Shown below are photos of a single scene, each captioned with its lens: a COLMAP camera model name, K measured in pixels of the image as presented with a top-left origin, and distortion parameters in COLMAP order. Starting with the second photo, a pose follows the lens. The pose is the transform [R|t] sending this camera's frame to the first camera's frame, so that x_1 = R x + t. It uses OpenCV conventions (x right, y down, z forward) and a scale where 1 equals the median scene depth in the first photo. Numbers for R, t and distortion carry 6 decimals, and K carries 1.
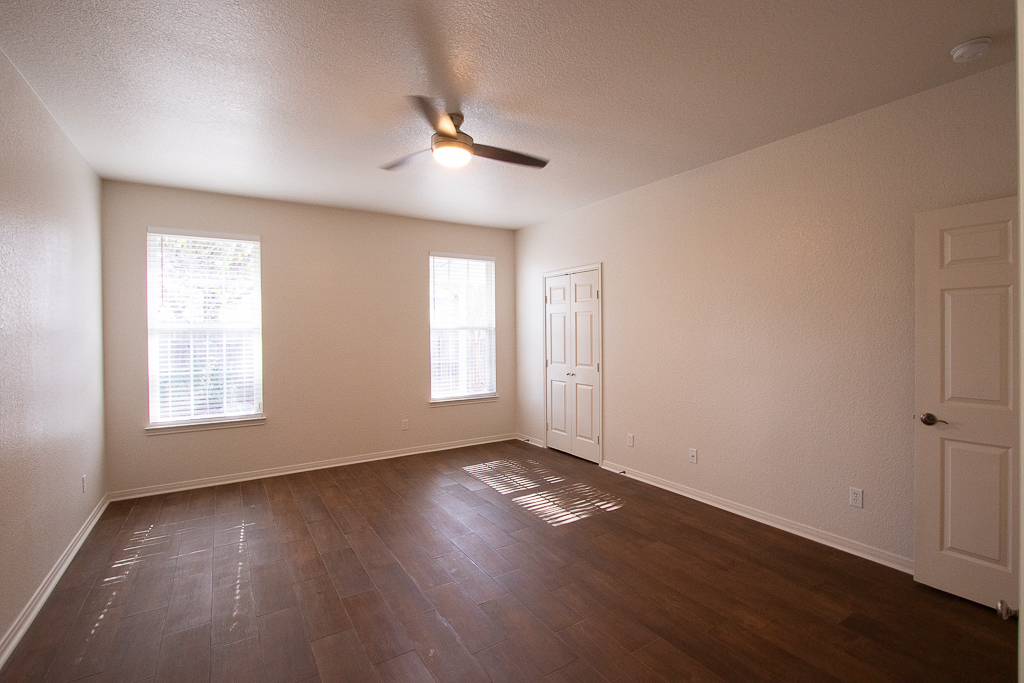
lens RADIAL K [[457.9, 0, 512.0], [0, 457.9, 341.5], [0, 0, 1]] dist [0.000731, 0.000087]
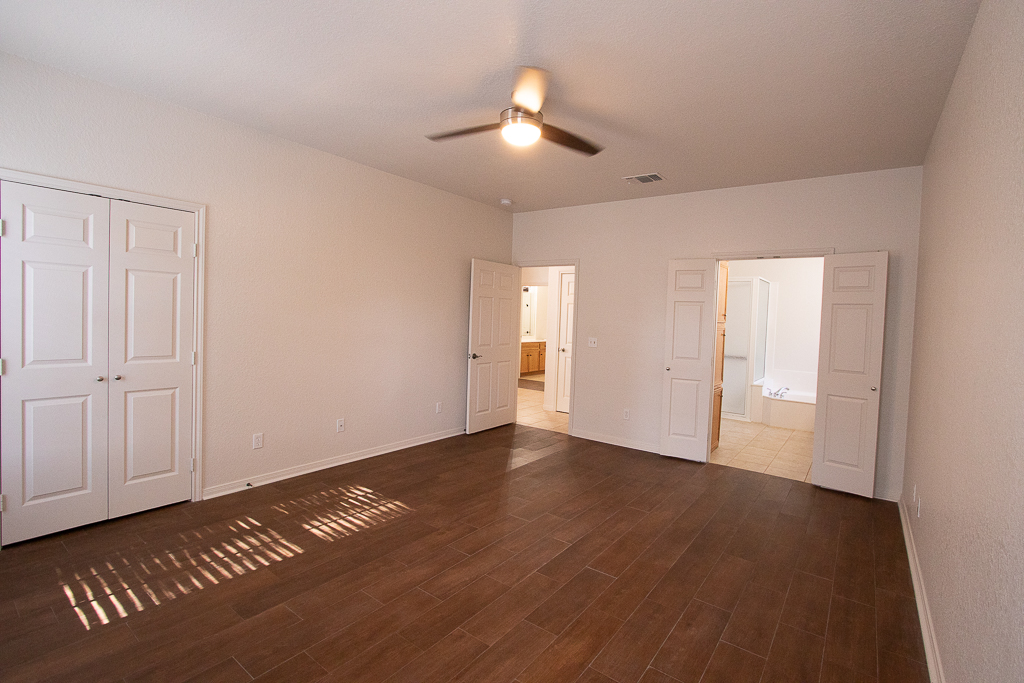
lens RADIAL K [[472.7, 0, 522.6], [0, 472.7, 337.2], [0, 0, 1]] dist [-0.012326, -0.000092]
pose [[-0.361764, -0.037717, 0.931506, -0.759386], [-0.012321, 0.999287, 0.035676, -0.006607], [-0.932188, 0.001429, -0.361971, 0.951807]]
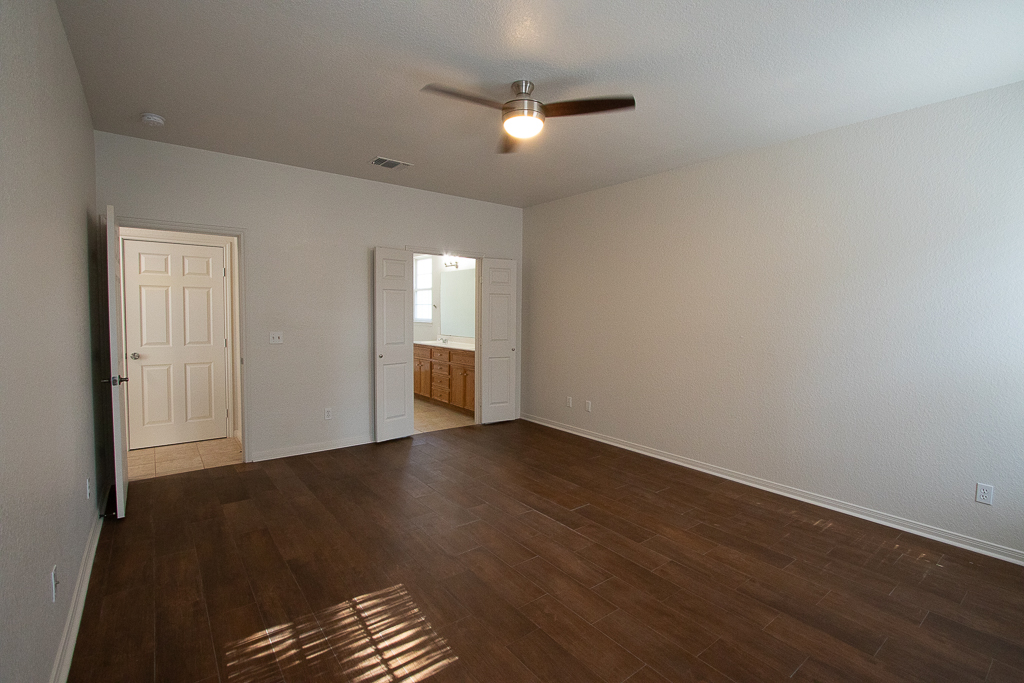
lens RADIAL K [[469.2, 0, 541.8], [0, 469.2, 335.9], [0, 0, 1]] dist [-0.010954, 0.000004]
pose [[-0.992977, 0.013296, -0.117559, -0.038419], [0.004663, 0.997291, 0.073406, -0.025710], [0.118217, 0.072342, -0.990349, 1.413039]]
